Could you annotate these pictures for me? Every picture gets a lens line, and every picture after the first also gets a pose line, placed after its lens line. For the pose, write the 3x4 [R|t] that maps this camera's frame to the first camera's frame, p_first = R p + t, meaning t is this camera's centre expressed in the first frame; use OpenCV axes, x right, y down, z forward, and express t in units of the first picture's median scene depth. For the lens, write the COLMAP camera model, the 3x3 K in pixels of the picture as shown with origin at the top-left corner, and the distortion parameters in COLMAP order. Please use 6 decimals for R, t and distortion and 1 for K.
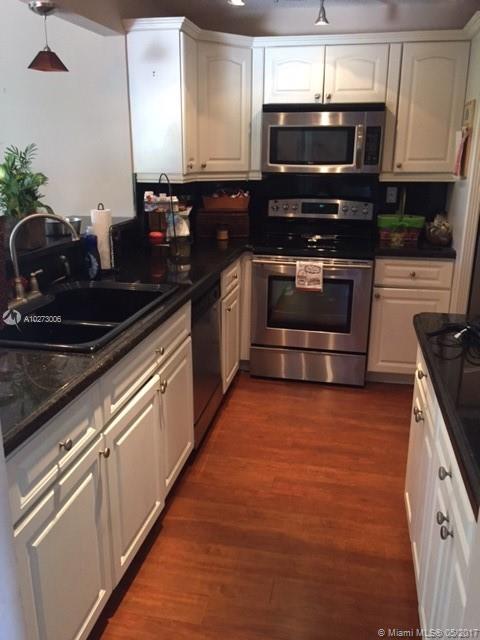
lens RADIAL K [[541.6, 0, 240.2], [0, 541.6, 310.1], [0, 0, 1]] dist [0.075000, -0.130918]
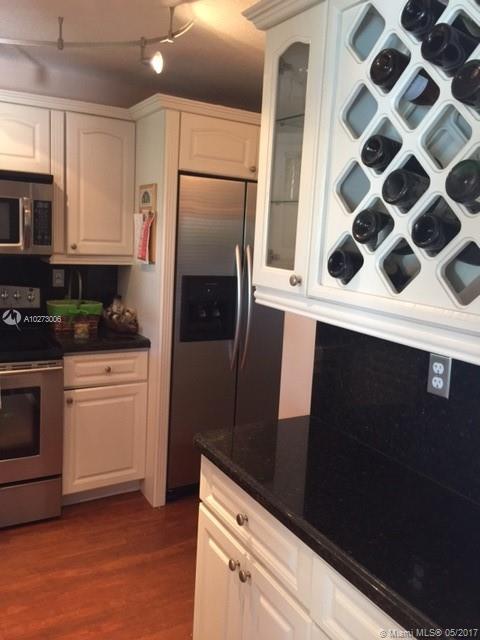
lens RADIAL K [[541.6, 0, 240.2], [0, 541.6, 310.1], [0, 0, 1]] dist [0.075000, -0.130918]
pose [[0.739775, -0.058769, 0.670283, -0.101884], [0.138009, 0.988252, -0.065669, -0.071797], [-0.658549, 0.141086, 0.739194, 0.199994]]
